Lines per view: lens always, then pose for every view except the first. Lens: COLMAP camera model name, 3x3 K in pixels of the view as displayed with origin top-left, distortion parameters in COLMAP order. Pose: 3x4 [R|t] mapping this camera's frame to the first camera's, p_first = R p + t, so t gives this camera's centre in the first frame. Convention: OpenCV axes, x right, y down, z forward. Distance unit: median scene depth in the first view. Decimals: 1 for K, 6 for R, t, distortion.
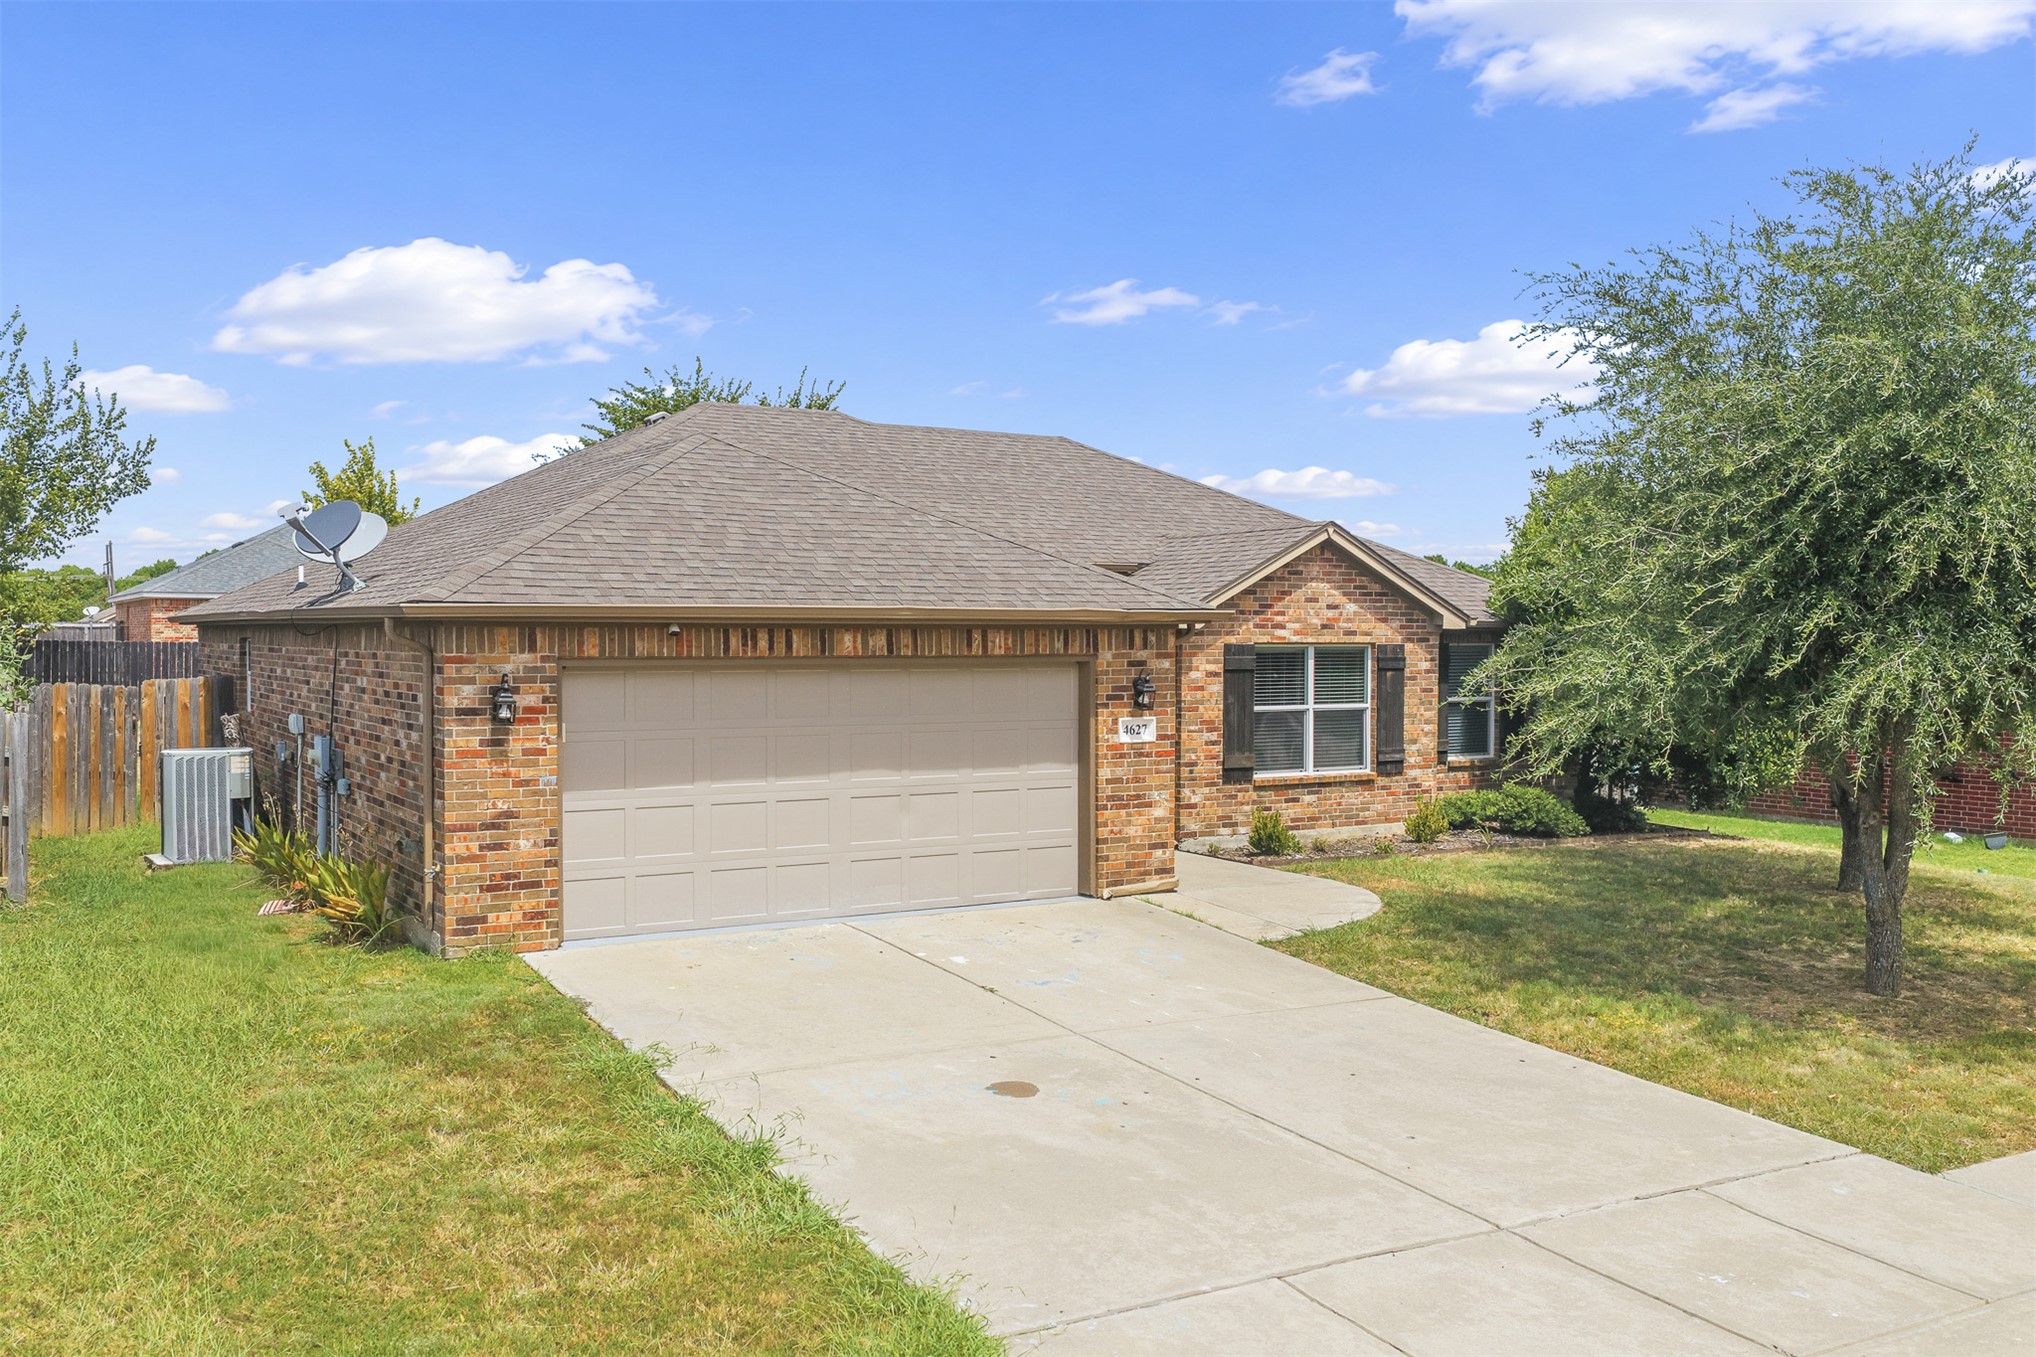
lens RADIAL K [[1757.1, 0, 1018.8], [0, 1757.1, 672.8], [0, 0, 1]] dist [0.026284, -0.056199]
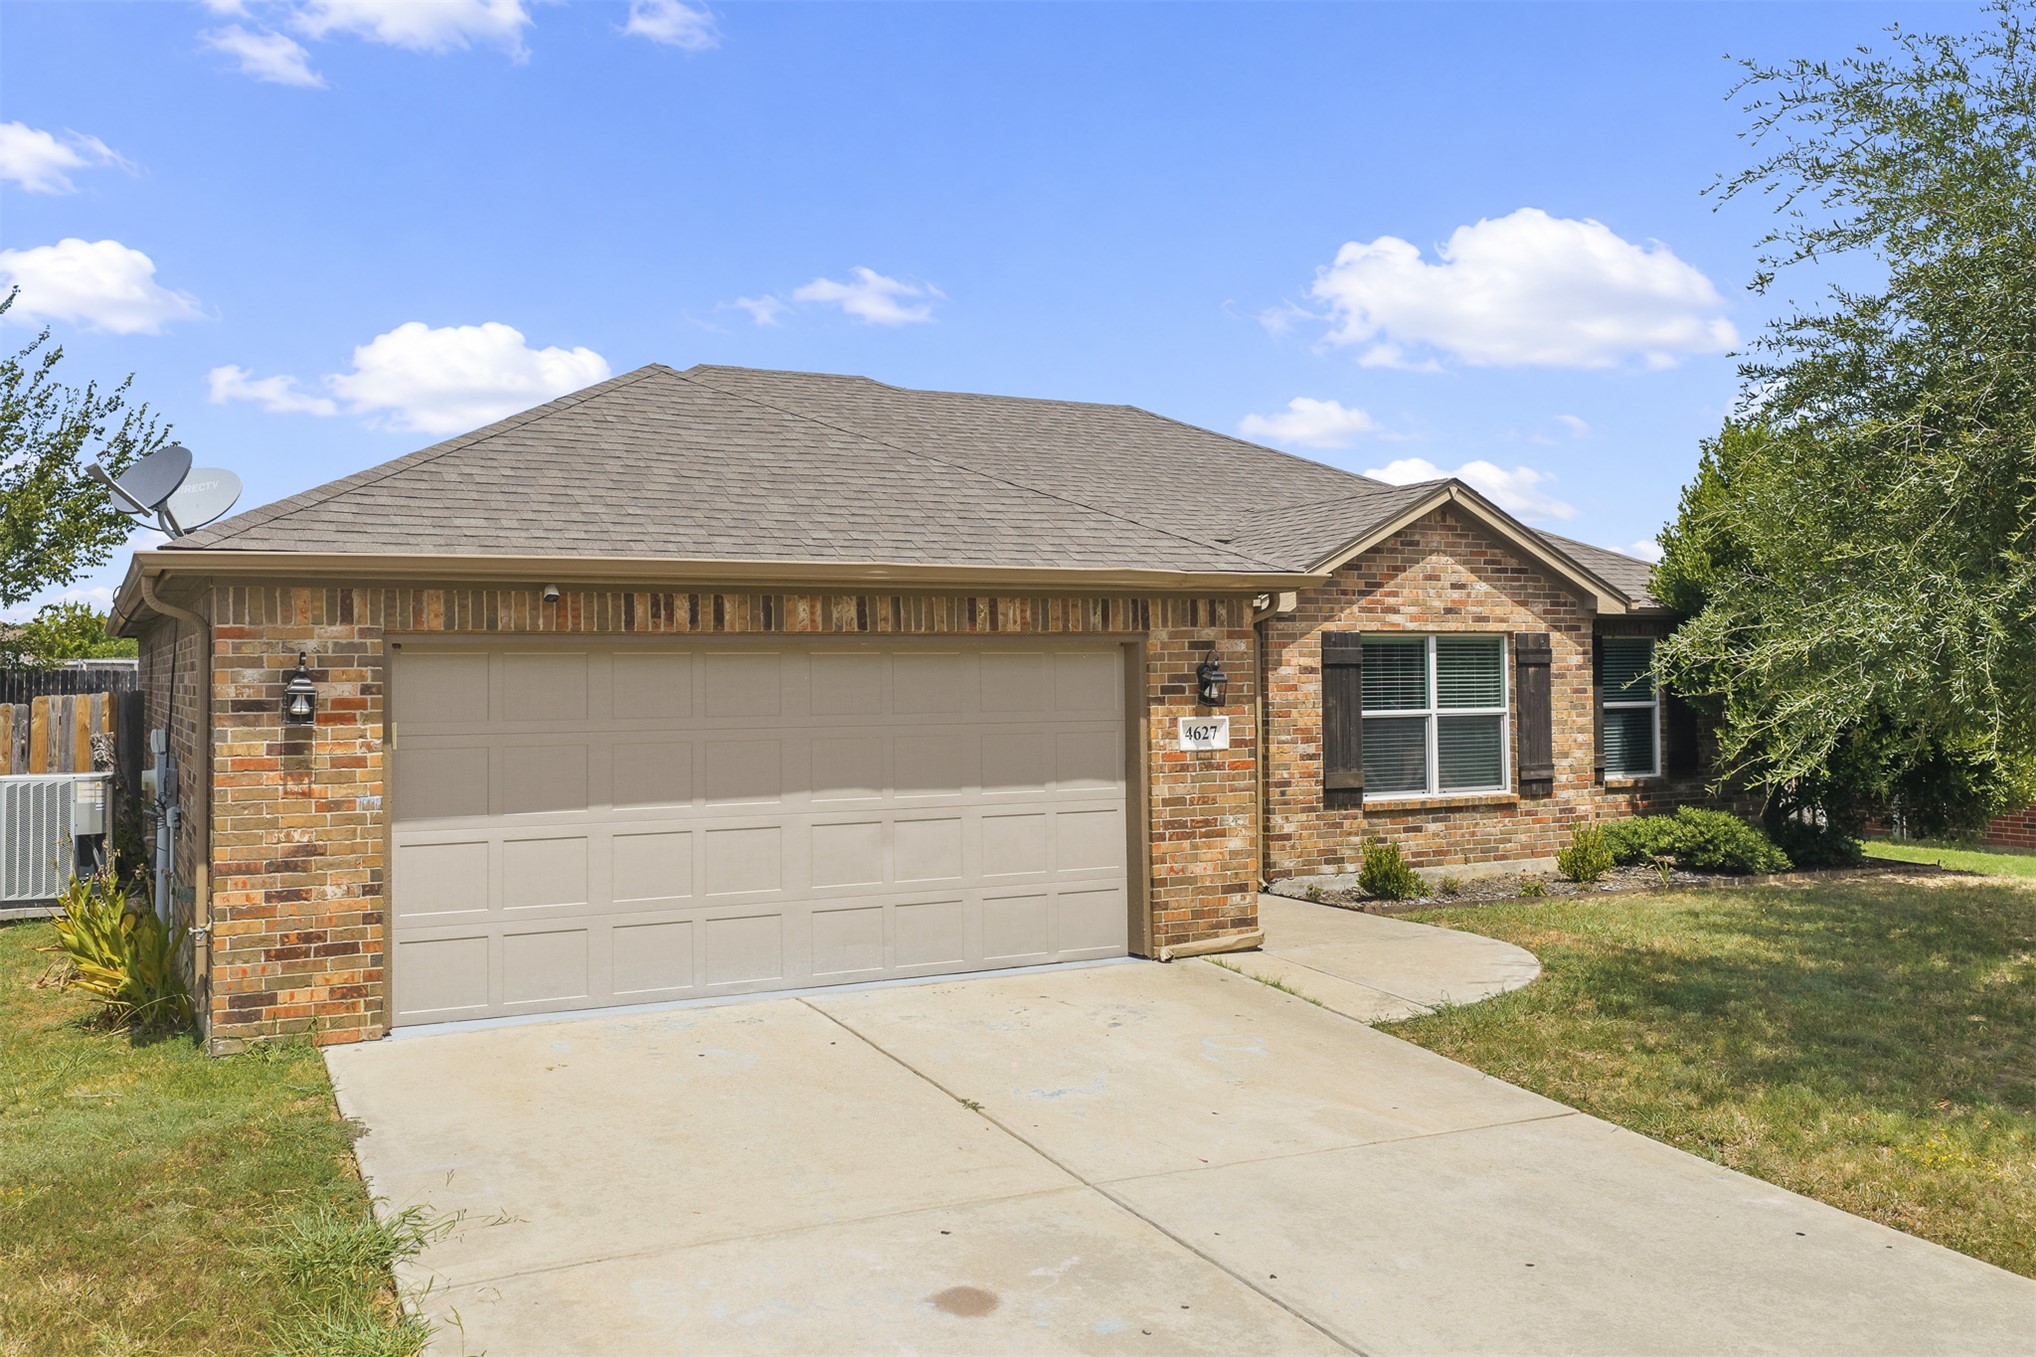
lens RADIAL K [[1757.1, 0, 1030.7], [0, 1757.1, 608.7], [0, 0, 1]] dist [0.026284, -0.056199]
pose [[0.998415, -0.014060, -0.054492, 0.037291], [0.010819, 0.998180, -0.059333, 0.024512], [0.055227, 0.058649, 0.996750, 0.257895]]
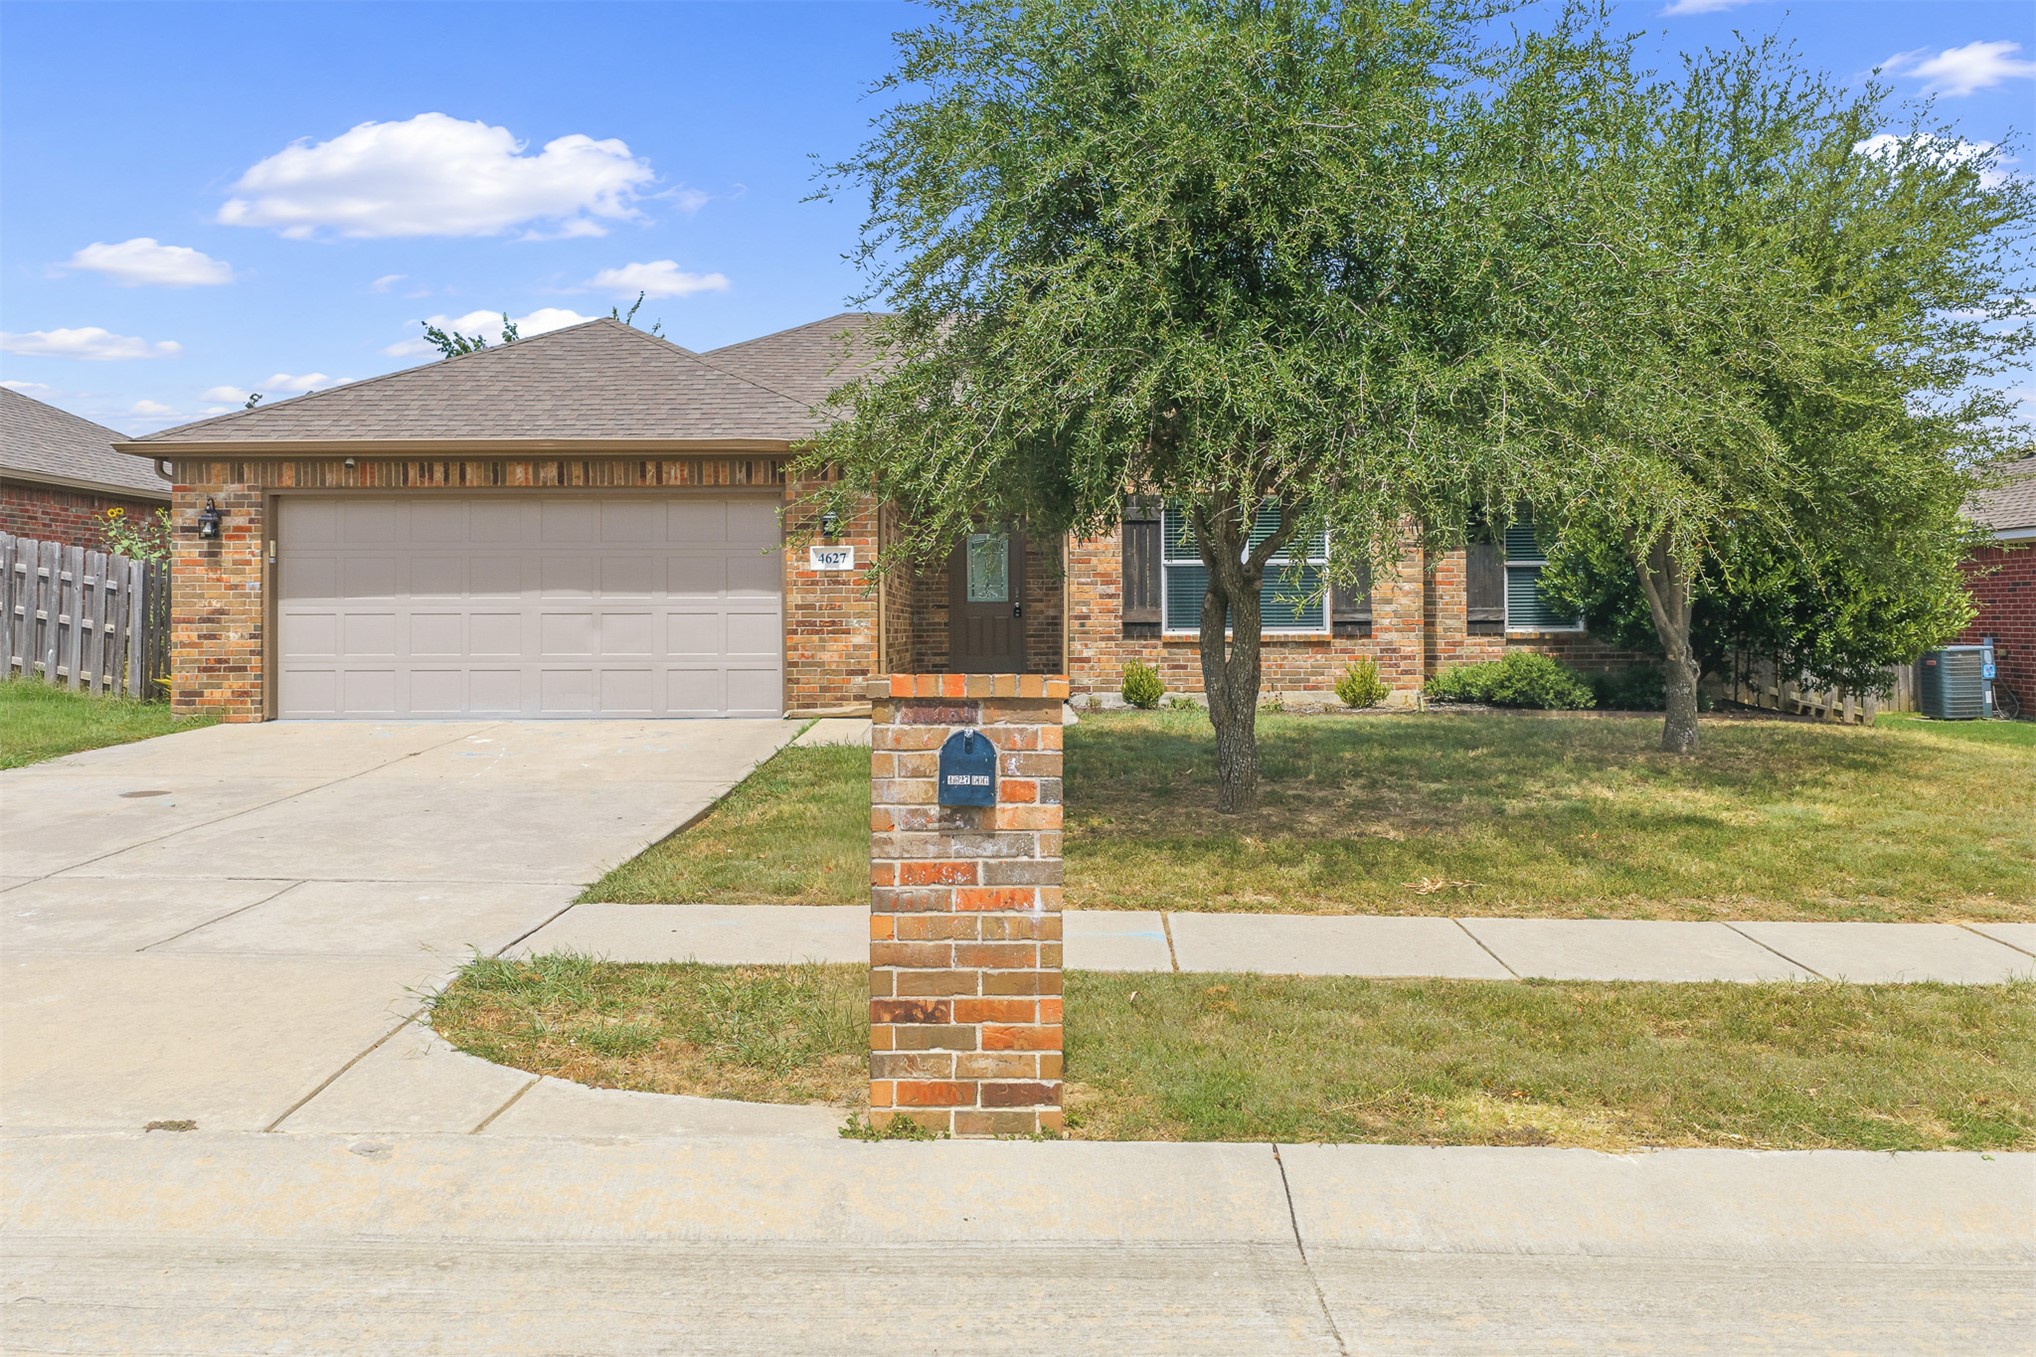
lens RADIAL K [[1757.1, 0, 1032.6], [0, 1757.1, 587.9], [0, 0, 1]] dist [0.026284, -0.056199]
pose [[0.861954, -0.014835, -0.506770, 0.734894], [-0.004906, 0.999281, -0.037597, 0.093648], [0.506964, 0.034893, 0.861261, 0.182334]]
